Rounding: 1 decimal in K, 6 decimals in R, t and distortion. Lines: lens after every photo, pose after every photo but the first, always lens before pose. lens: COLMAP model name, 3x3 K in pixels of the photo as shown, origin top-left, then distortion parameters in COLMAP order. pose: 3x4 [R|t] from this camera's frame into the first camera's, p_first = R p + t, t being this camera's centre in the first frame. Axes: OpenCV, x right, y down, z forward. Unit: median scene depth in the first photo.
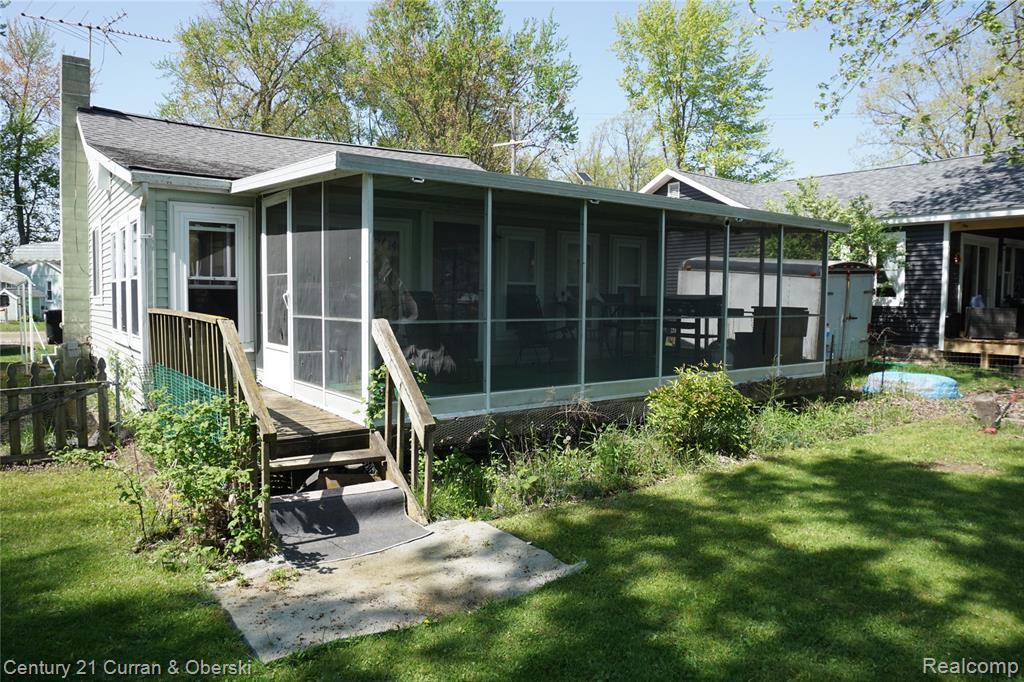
lens RADIAL K [[731.0, 0, 510.3], [0, 731.0, 342.2], [0, 0, 1]] dist [0.001616, 0.000481]
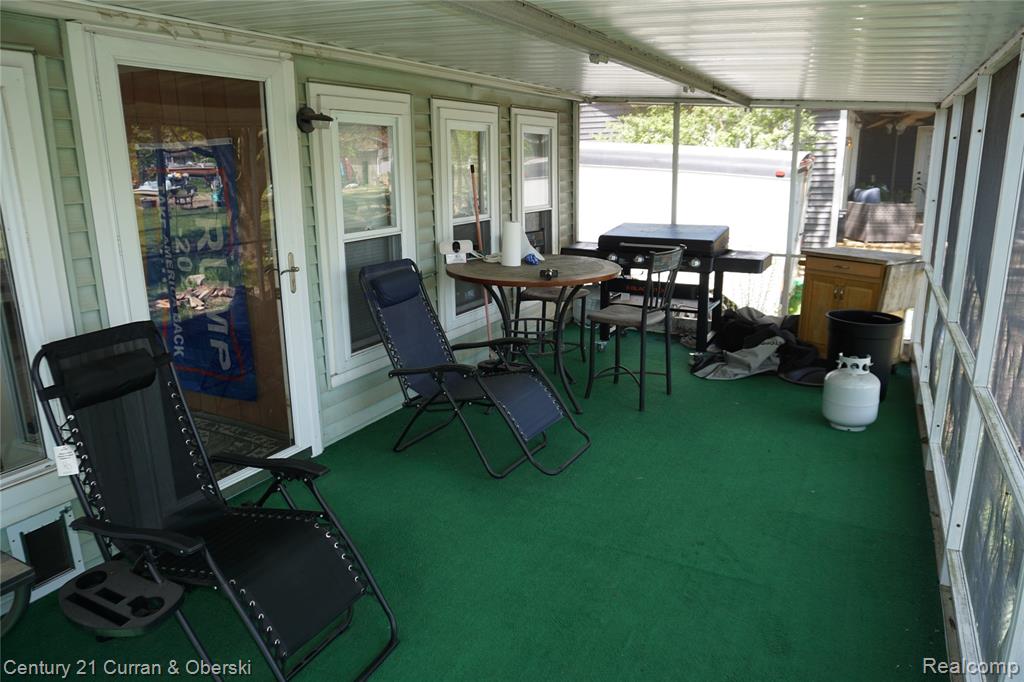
lens RADIAL K [[684.8, 0, 514.7], [0, 684.8, 341.2], [0, 0, 1]] dist [-0.033808, 0.014751]
pose [[0.910682, -0.113220, 0.397290, -0.070988], [0.034582, 0.979228, 0.199789, -0.092462], [-0.411658, -0.168205, 0.895681, 0.592791]]
